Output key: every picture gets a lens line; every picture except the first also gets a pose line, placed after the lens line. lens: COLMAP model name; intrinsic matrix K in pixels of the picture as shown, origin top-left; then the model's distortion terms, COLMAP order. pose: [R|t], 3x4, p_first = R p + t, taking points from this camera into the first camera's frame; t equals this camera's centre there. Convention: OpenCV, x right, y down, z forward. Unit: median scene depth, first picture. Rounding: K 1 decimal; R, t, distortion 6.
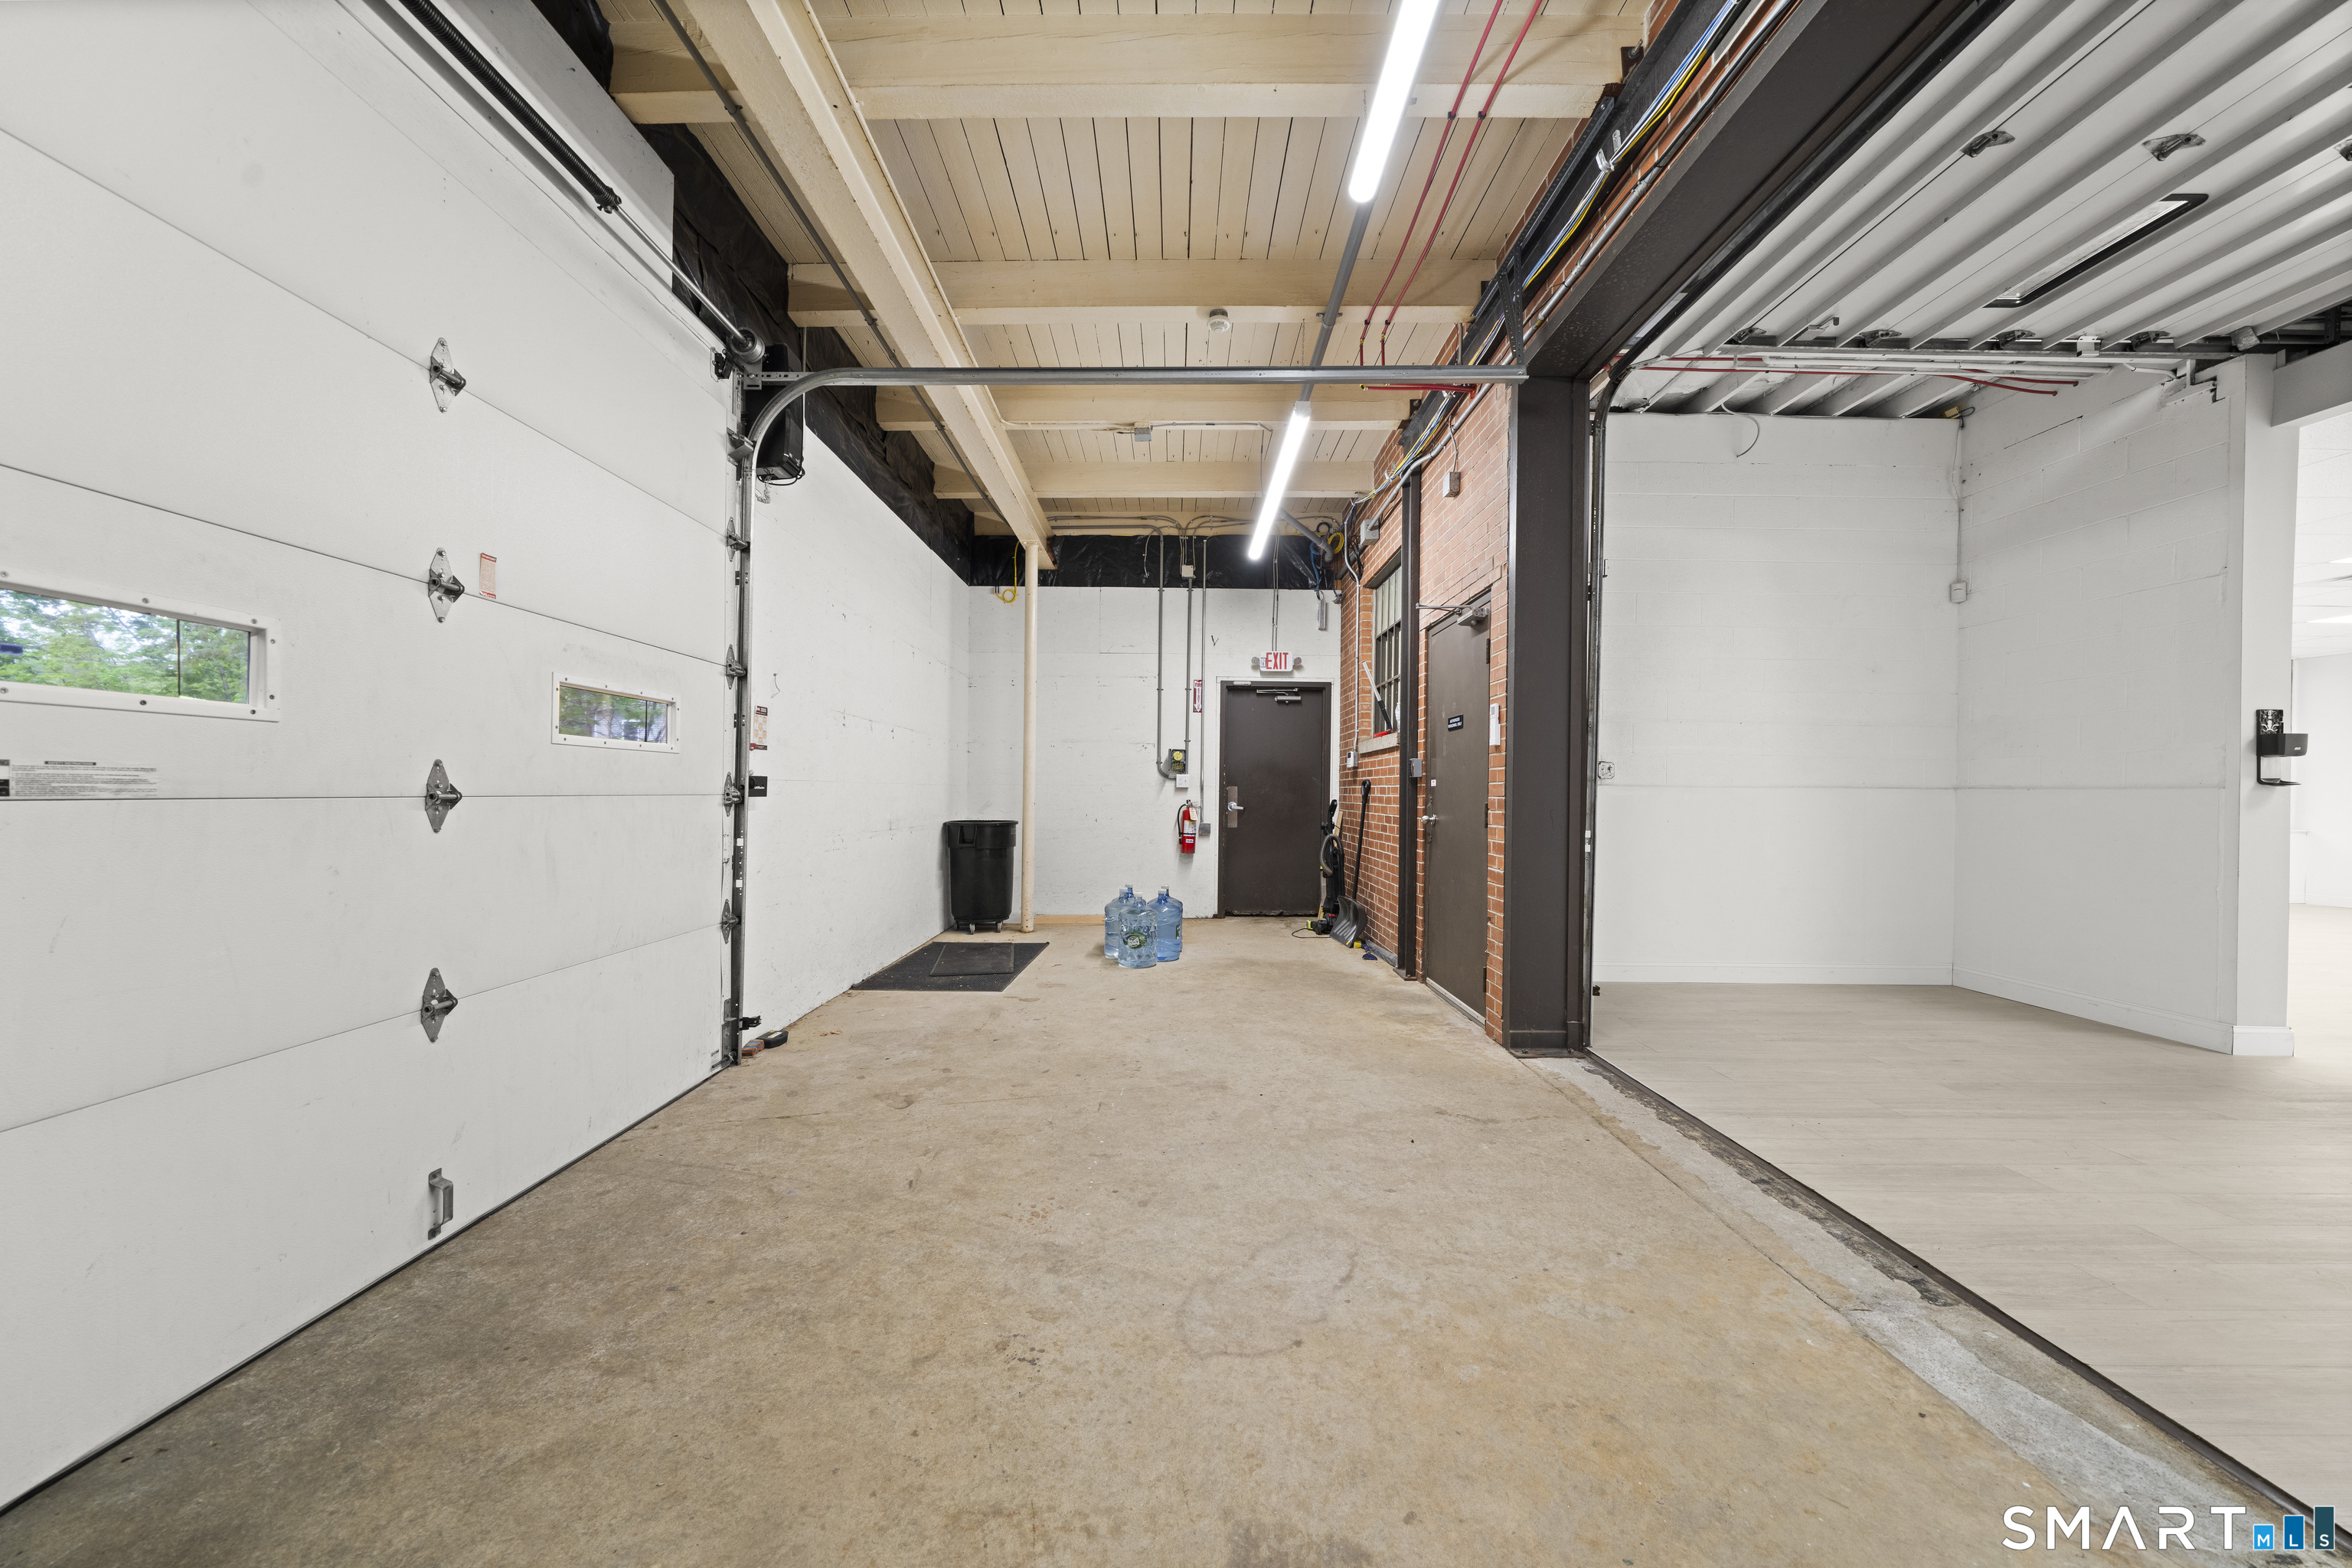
lens RADIAL K [[801.9, 0, 1170.4], [0, 801.9, 794.2], [0, 0, 1]] dist [-0.006126, 0.000093]
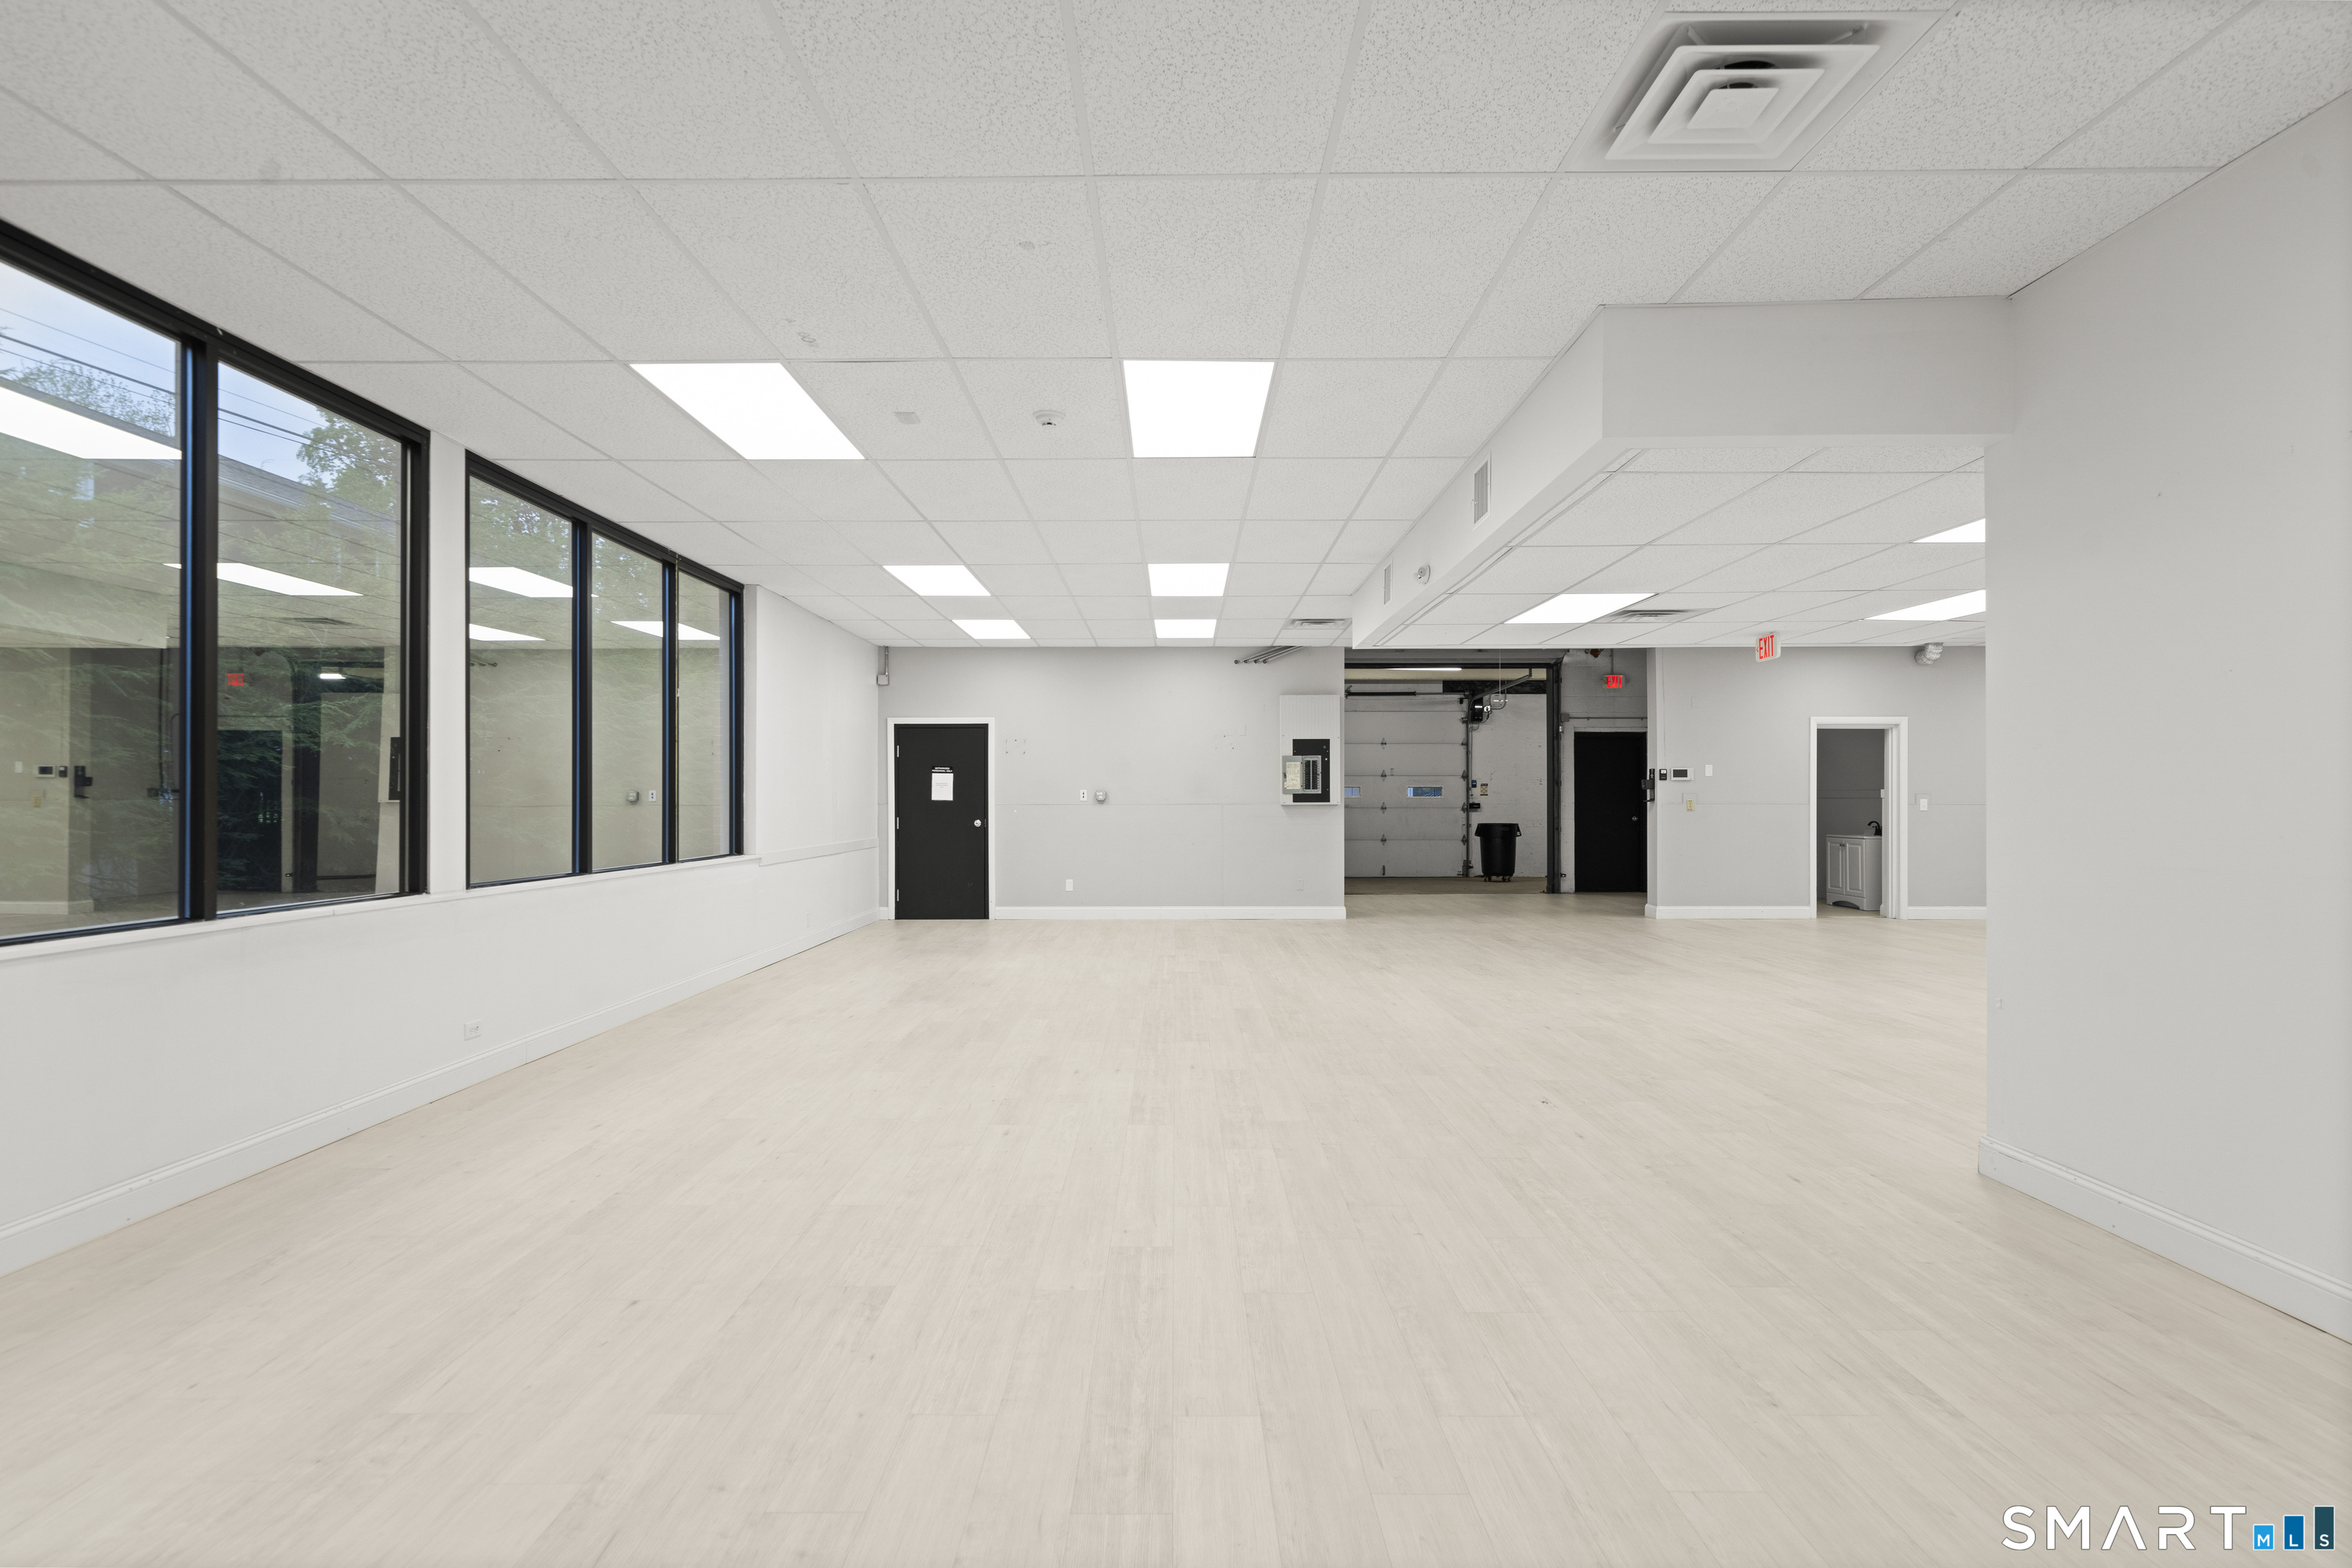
lens RADIAL K [[1143.4, 0, 1169.7], [0, 1143.4, 788.2], [0, 0, 1]] dist [0.000484, 0.000358]
pose [[-0.002173, -0.014493, -0.999893, 5.039584], [-0.003928, 0.999887, -0.014485, -0.010138], [0.999990, 0.003896, -0.002230, -0.435254]]
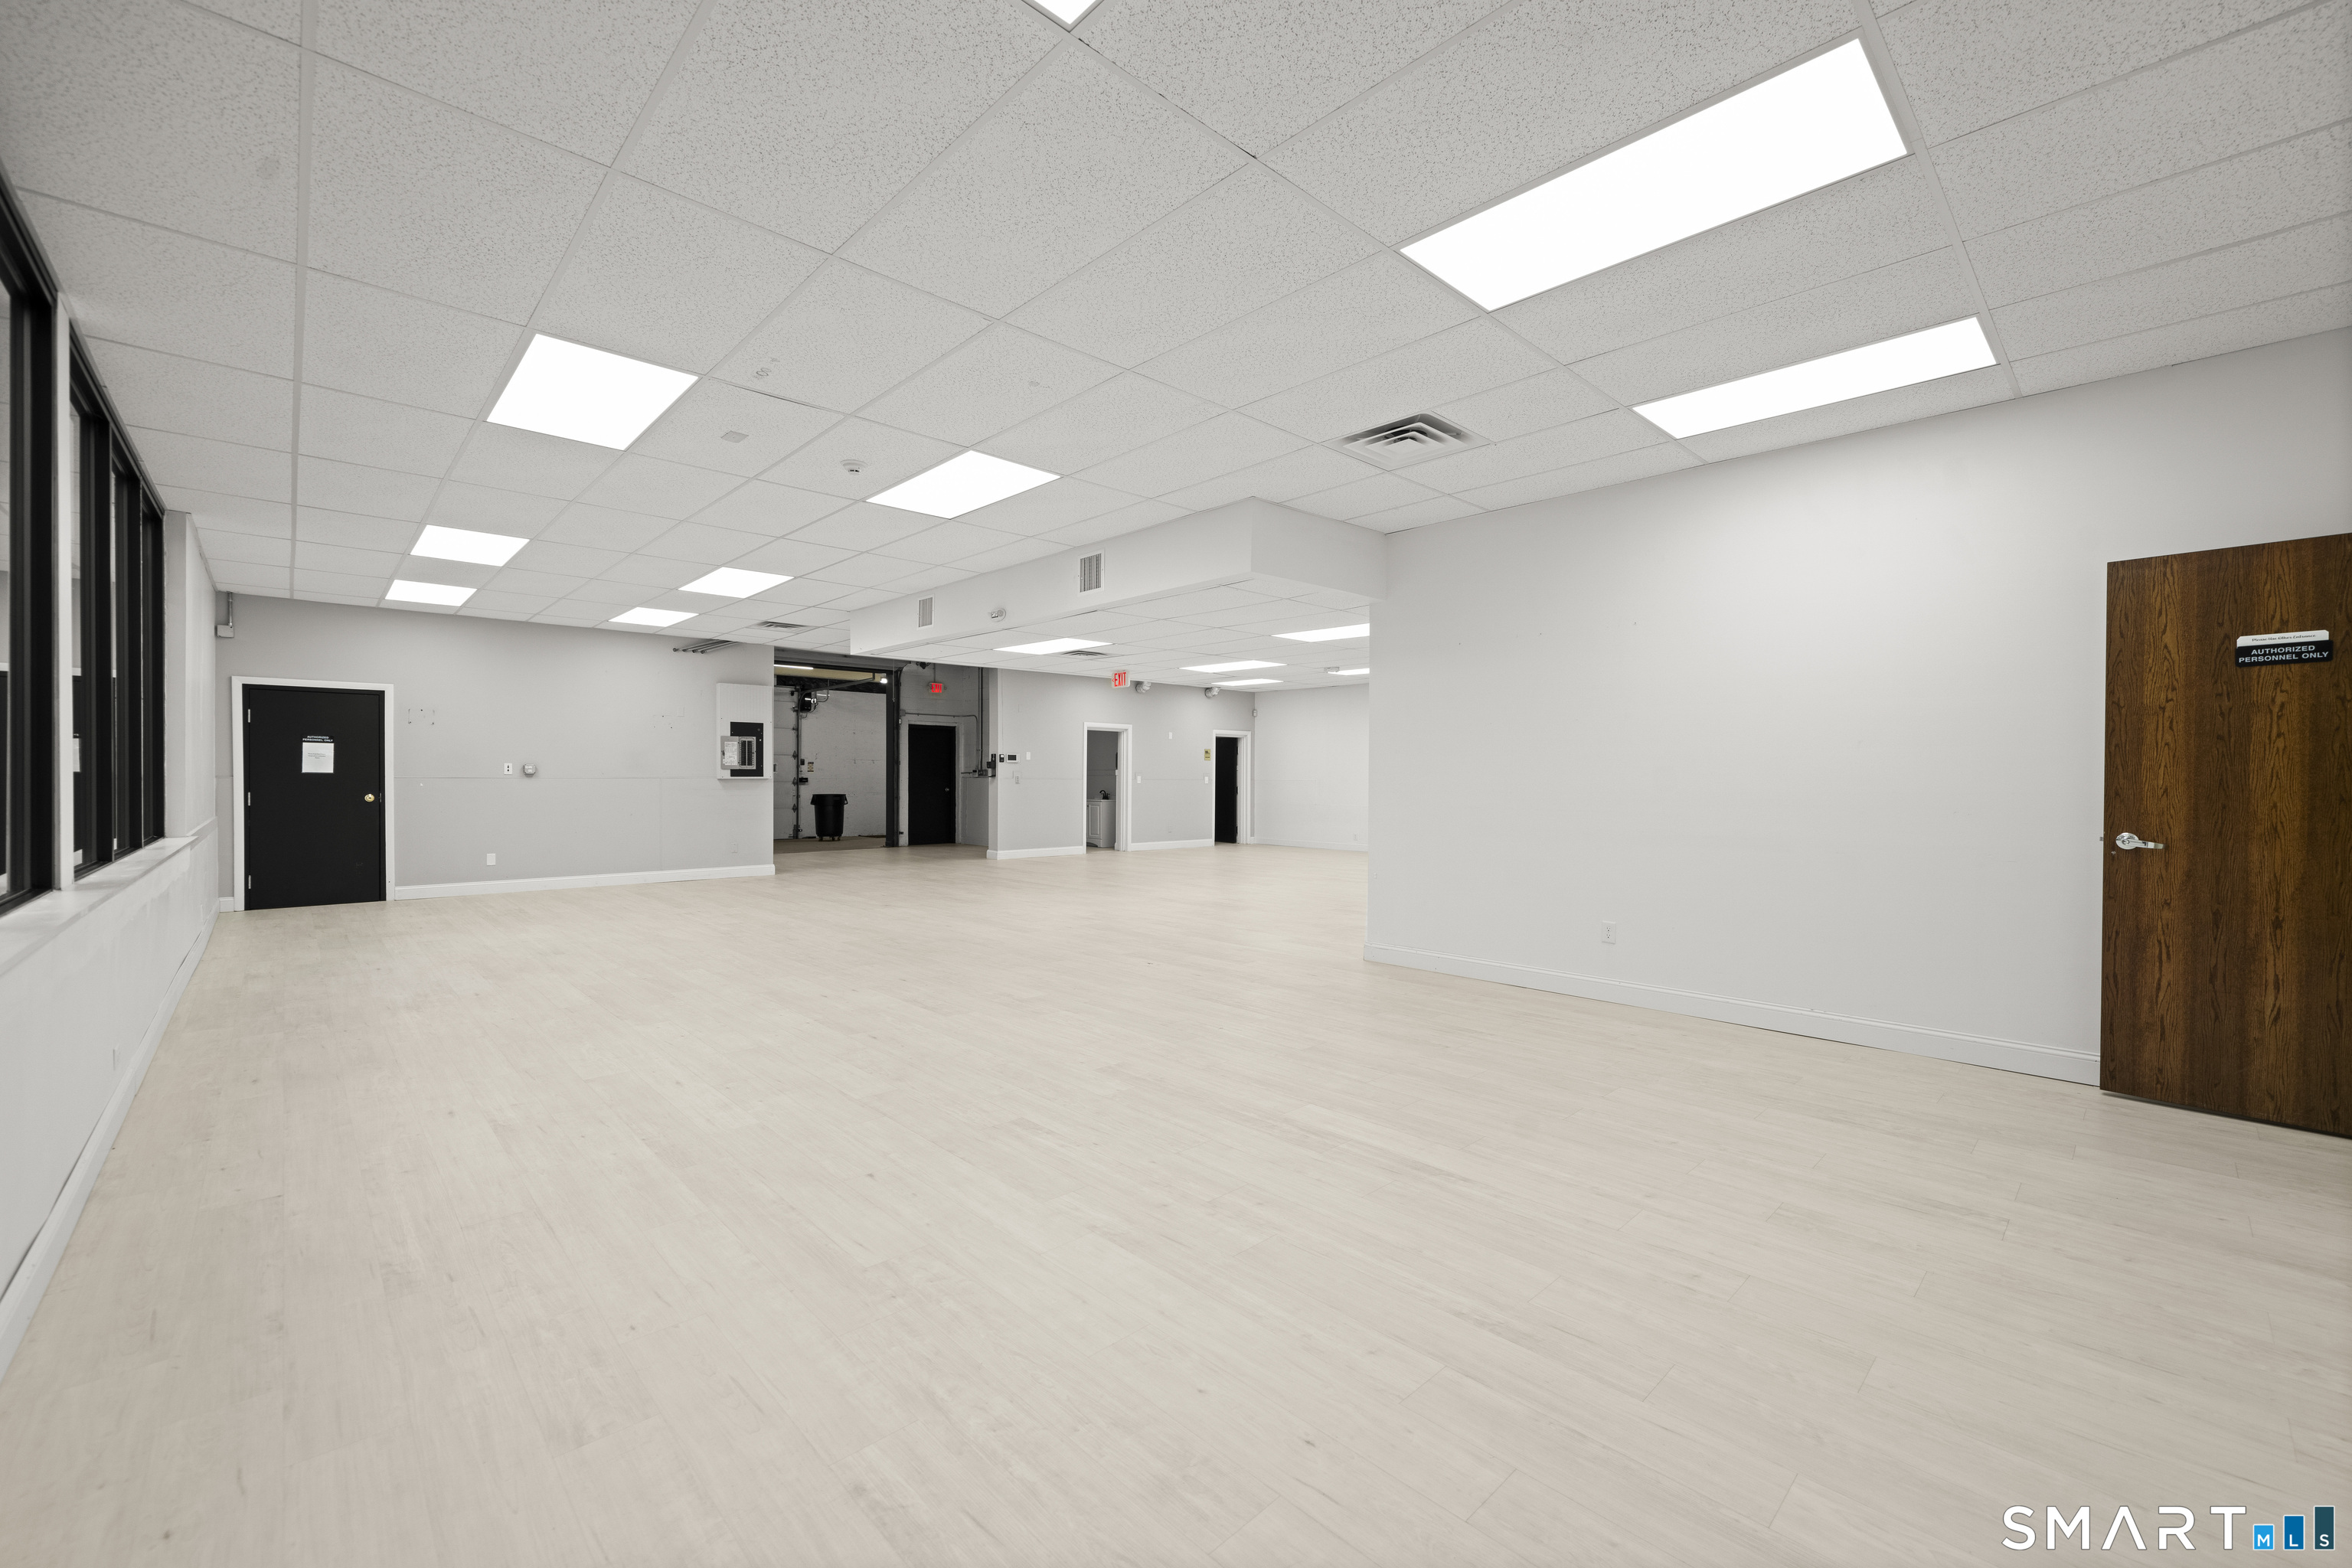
lens RADIAL K [[939.7, 0, 1164.8], [0, 939.7, 783.5], [0, 0, 1]] dist [-0.003731, 0.000848]
pose [[0.683050, 0.004183, -0.730360, 5.010548], [-0.004975, 0.999987, 0.001074, -0.006107], [0.730355, 0.002899, 0.683062, -1.206307]]
